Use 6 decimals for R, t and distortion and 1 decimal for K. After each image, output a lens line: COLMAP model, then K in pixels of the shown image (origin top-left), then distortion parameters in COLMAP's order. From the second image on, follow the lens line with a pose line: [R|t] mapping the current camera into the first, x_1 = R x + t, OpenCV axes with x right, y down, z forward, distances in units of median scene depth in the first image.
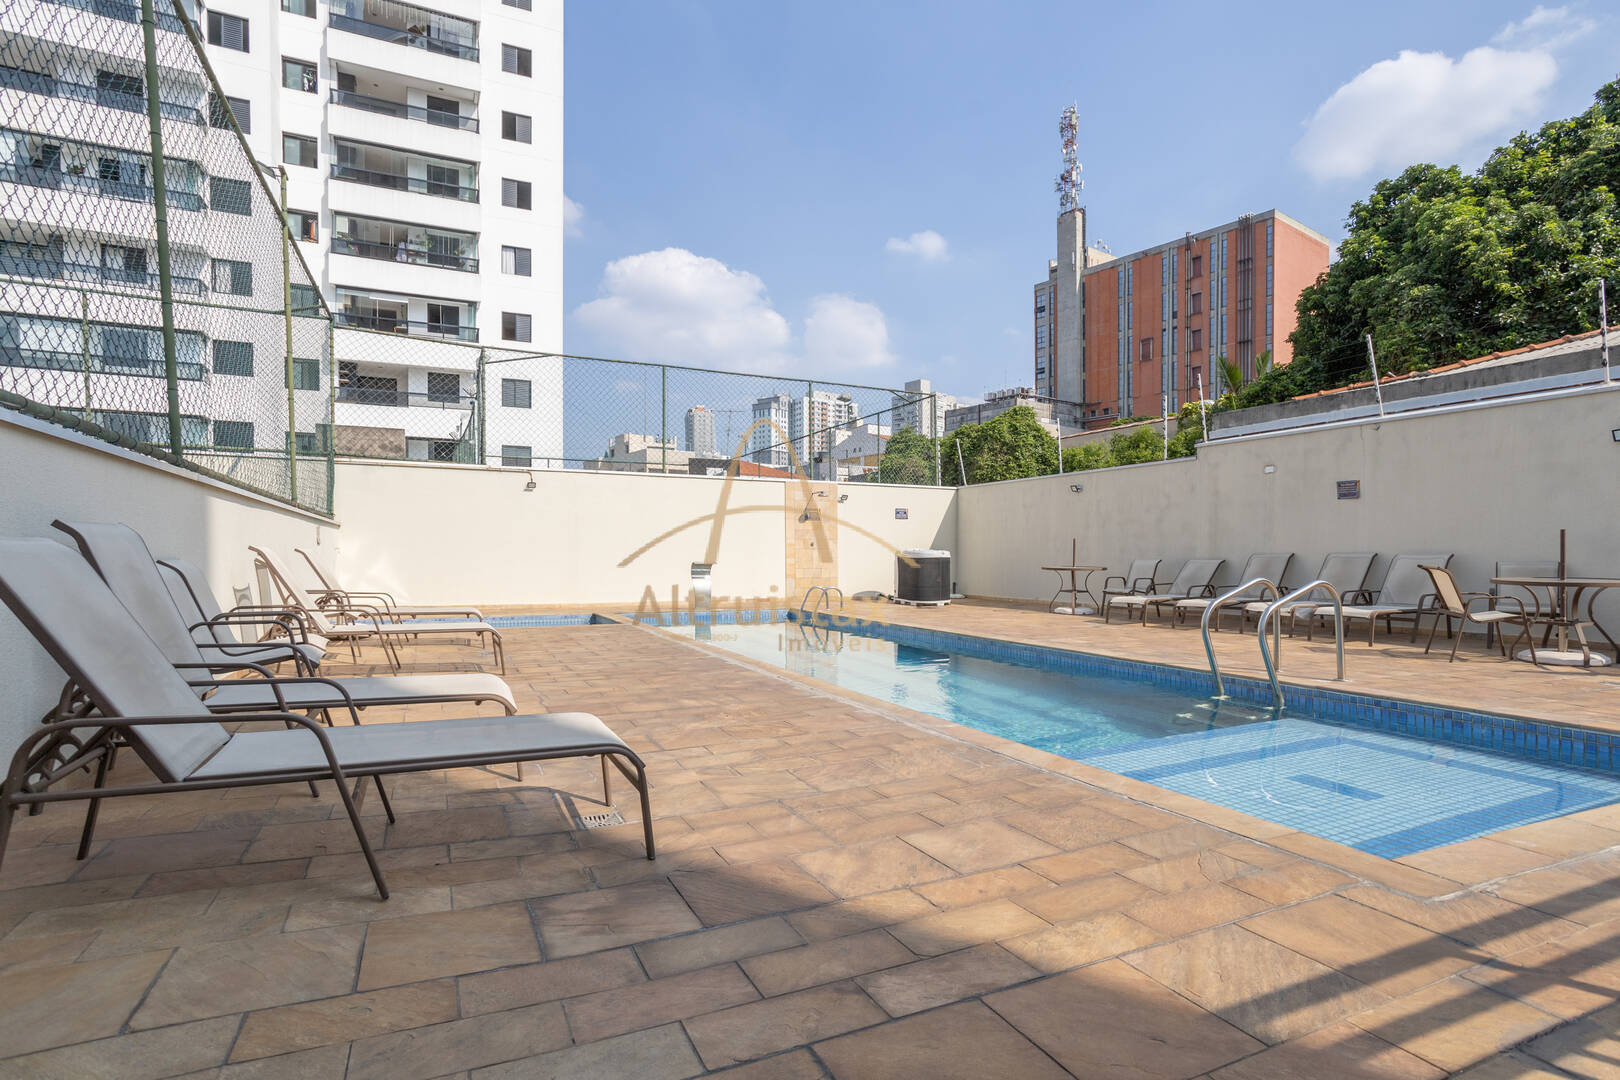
lens RADIAL K [[827.4, 0, 814.5], [0, 827.4, 558.9], [0, 0, 1]] dist [-0.024310, 0.023448]
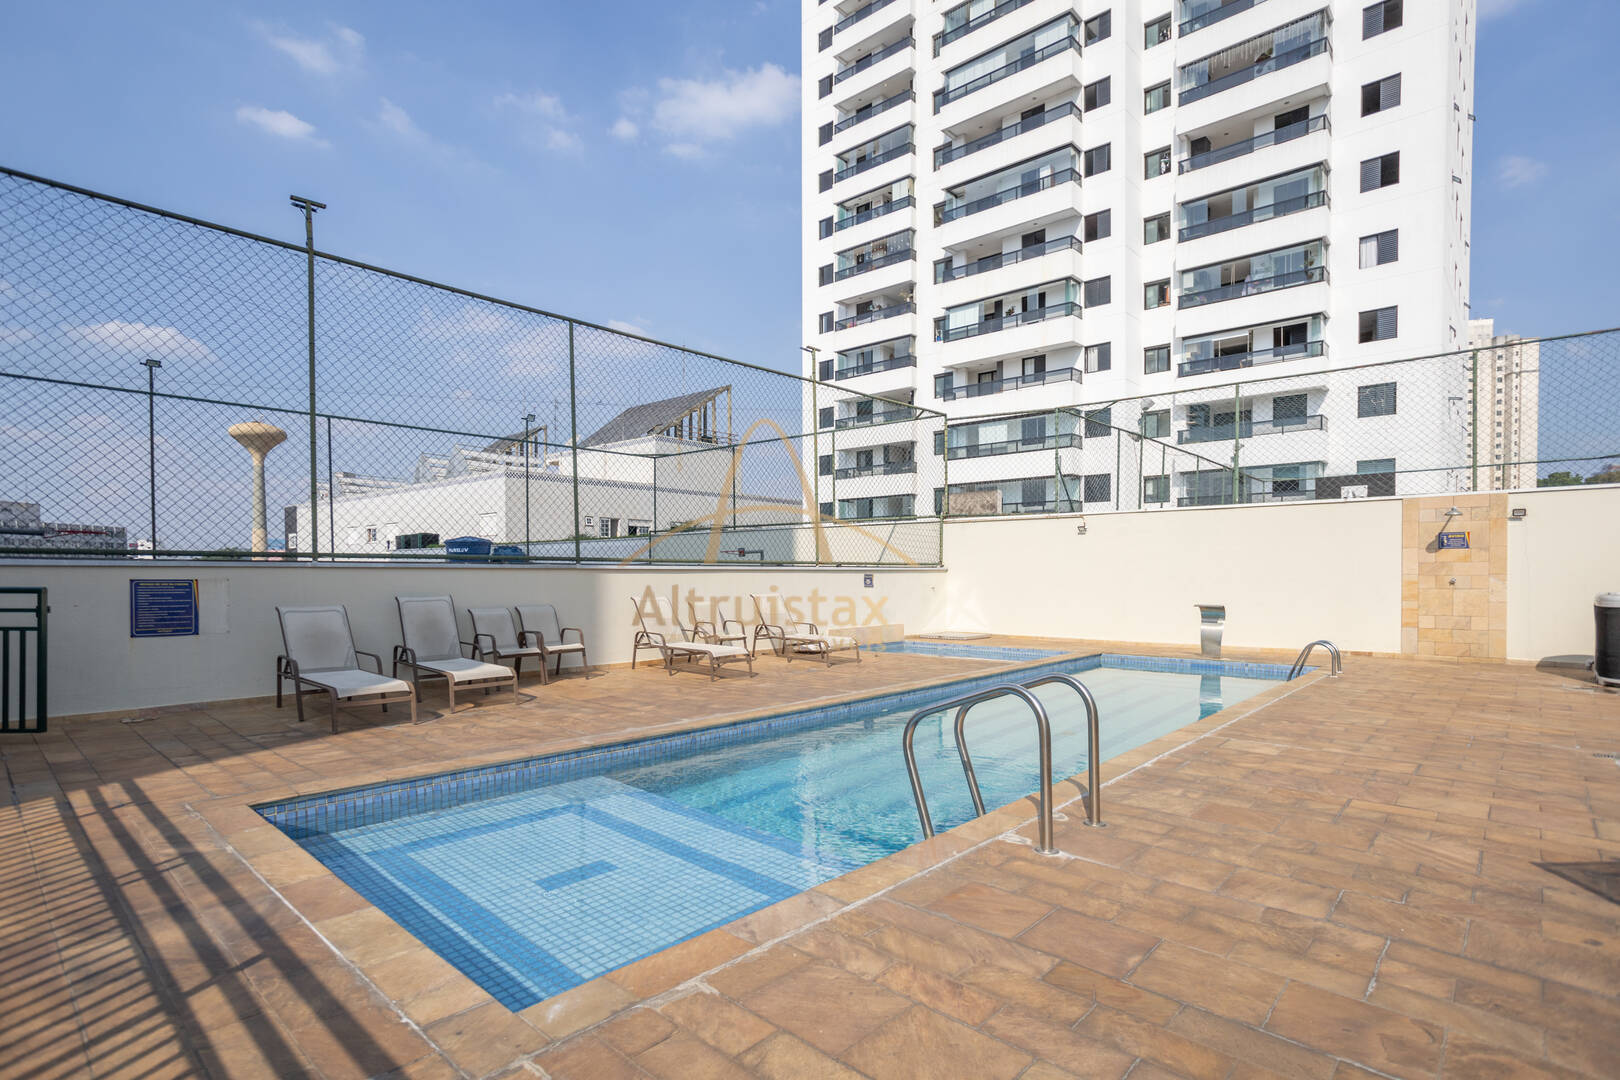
lens RADIAL K [[813.0, 0, 813.3], [0, 813.0, 584.7], [0, 0, 1]] dist [-0.006218, 0.000479]
pose [[0.394593, 0.009571, -0.918806, 0.225728], [-0.001371, 0.999951, 0.009828, -0.011731], [0.918855, -0.002618, 0.394587, 0.114446]]
